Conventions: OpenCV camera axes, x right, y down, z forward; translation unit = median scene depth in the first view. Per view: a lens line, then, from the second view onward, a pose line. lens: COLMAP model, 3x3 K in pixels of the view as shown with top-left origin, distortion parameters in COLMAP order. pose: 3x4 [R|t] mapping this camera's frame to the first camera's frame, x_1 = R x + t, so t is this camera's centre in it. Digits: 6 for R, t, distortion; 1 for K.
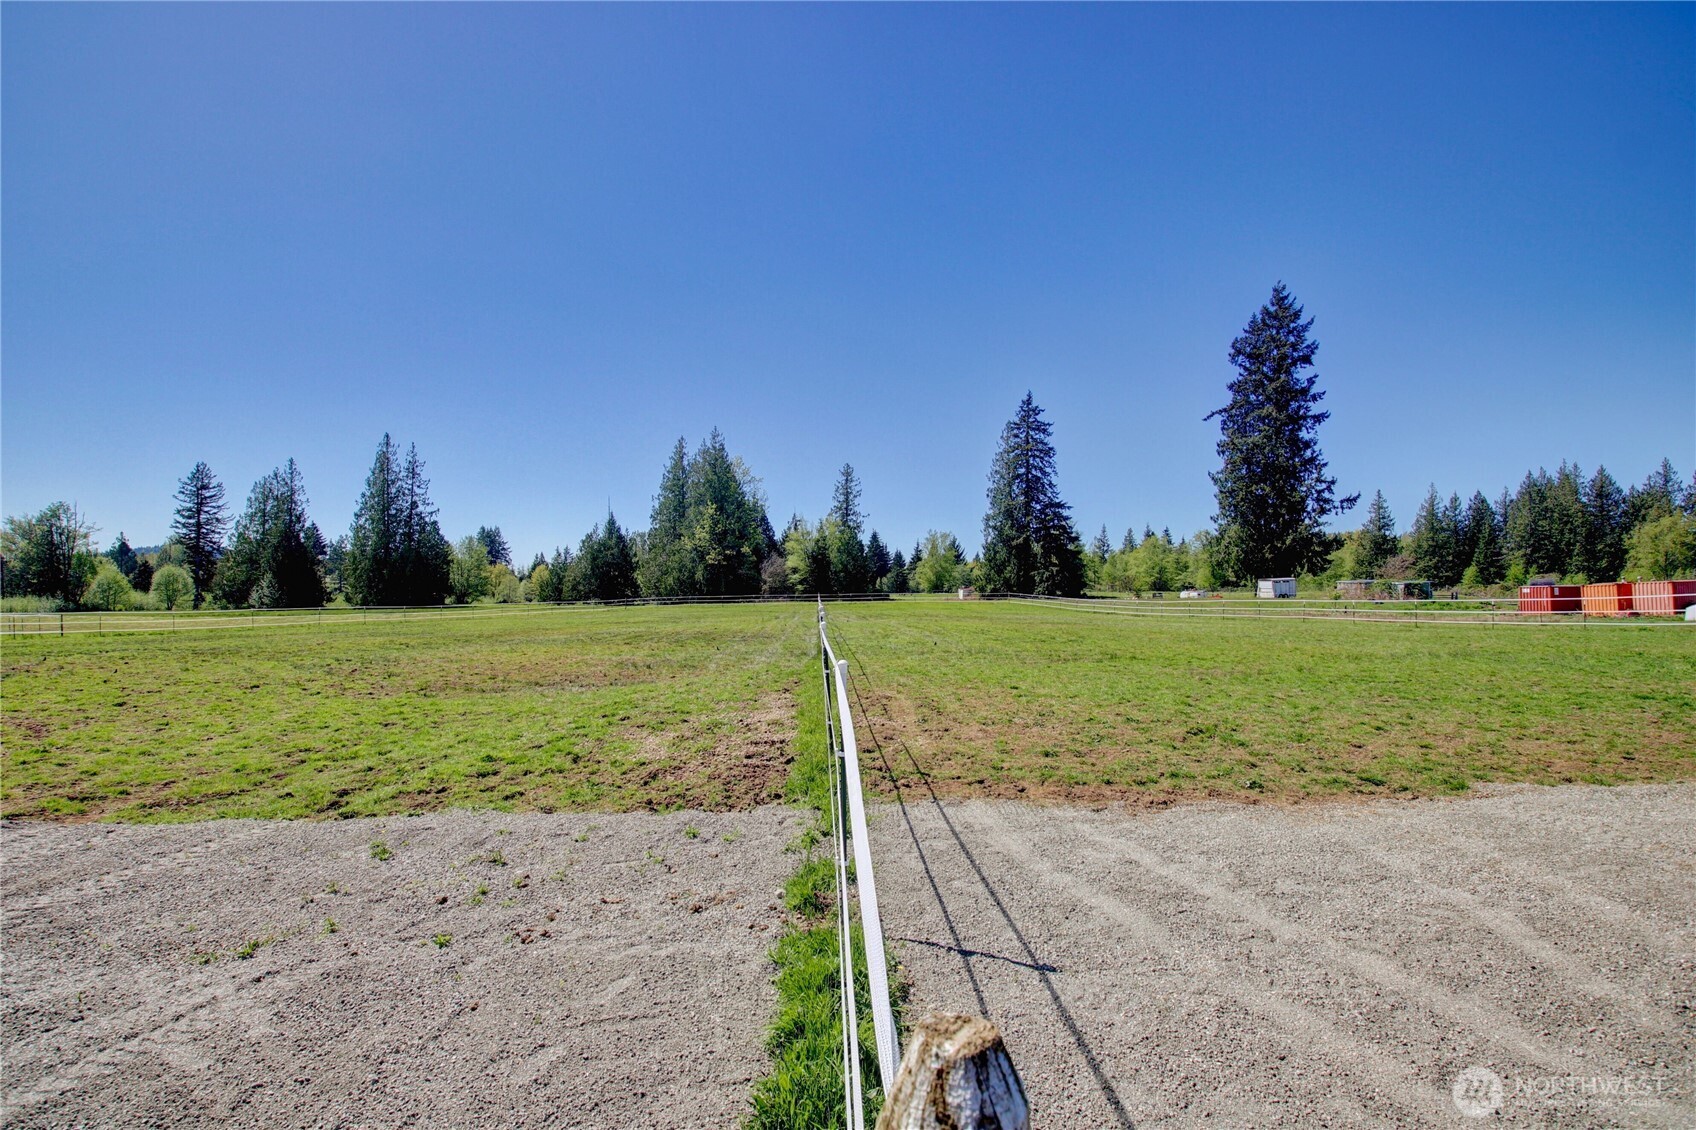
lens RADIAL K [[776.8, 0, 846.6], [0, 776.8, 593.3], [0, 0, 1]] dist [0.002088, -0.024680]
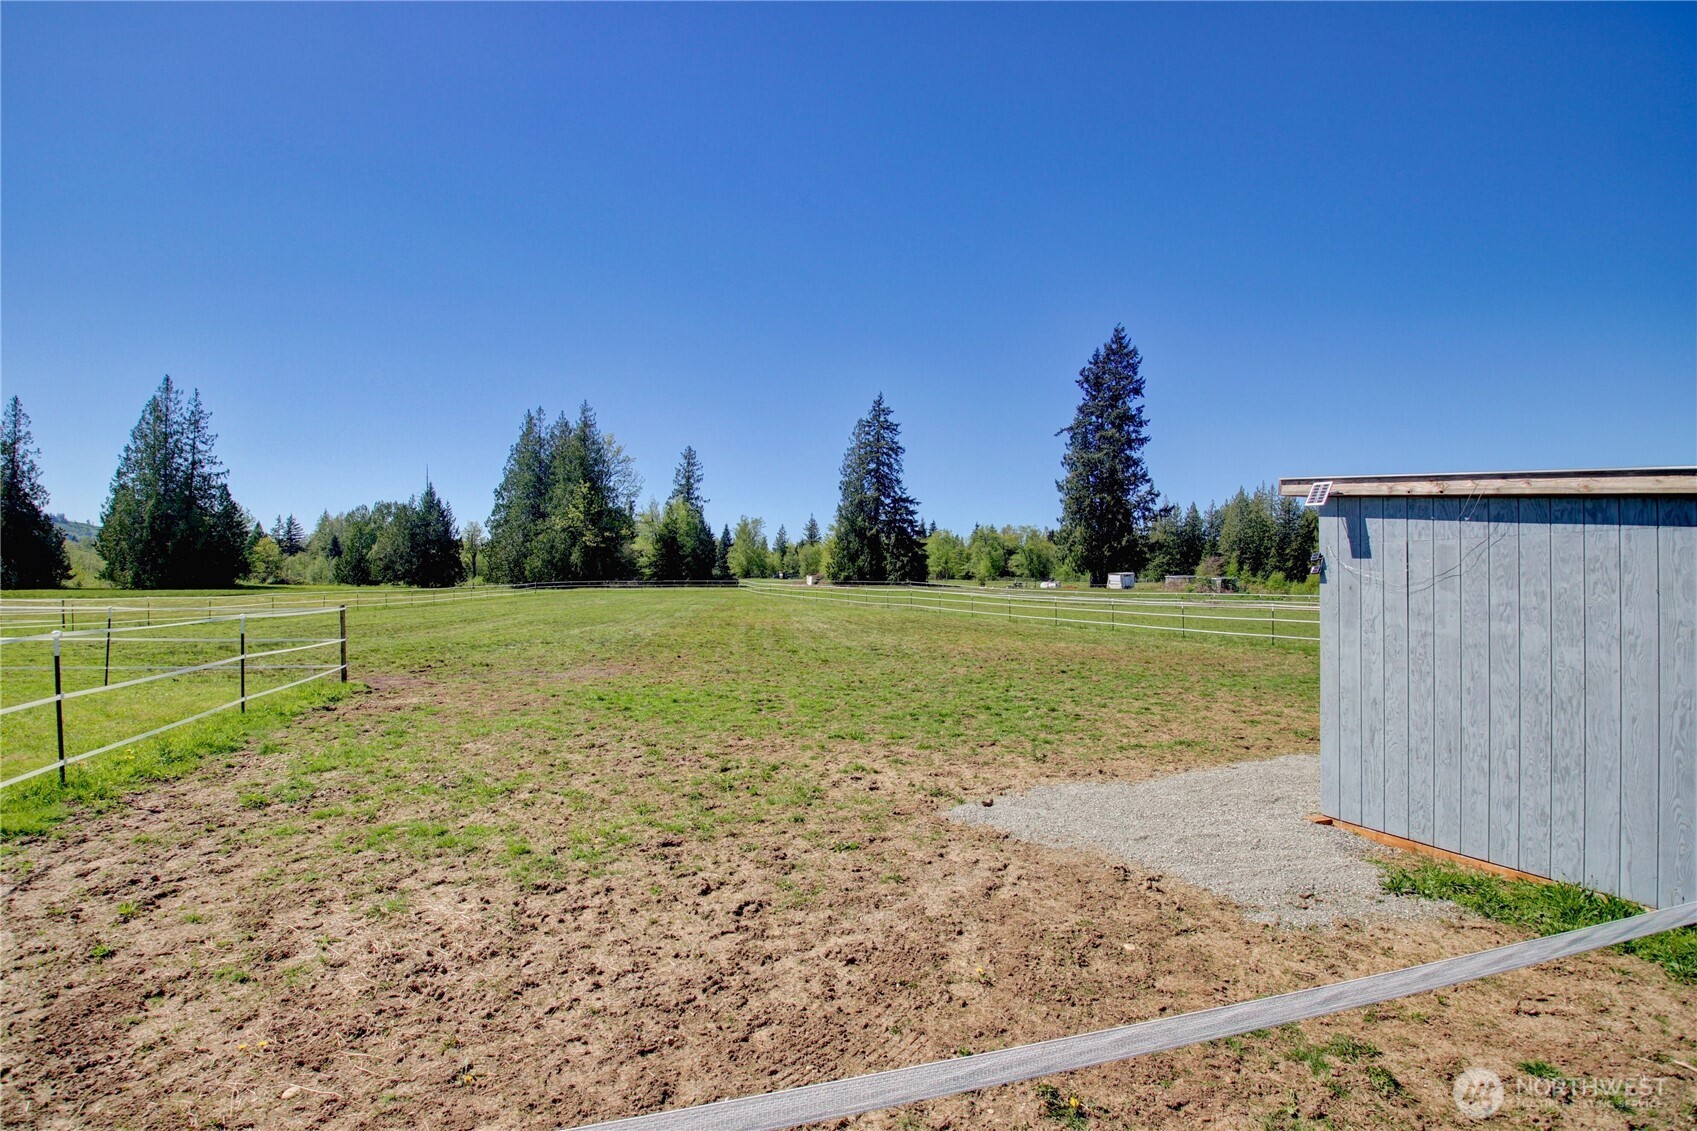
lens RADIAL K [[777.3, 0, 847.1], [0, 777.3, 593.8], [0, 0, 1]] dist [0.002088, -0.024680]
pose [[0.945283, 0.008506, 0.326142, -0.159400], [-0.015280, 0.999717, 0.018217, -0.001276], [-0.325894, -0.022204, 0.945145, -0.004250]]
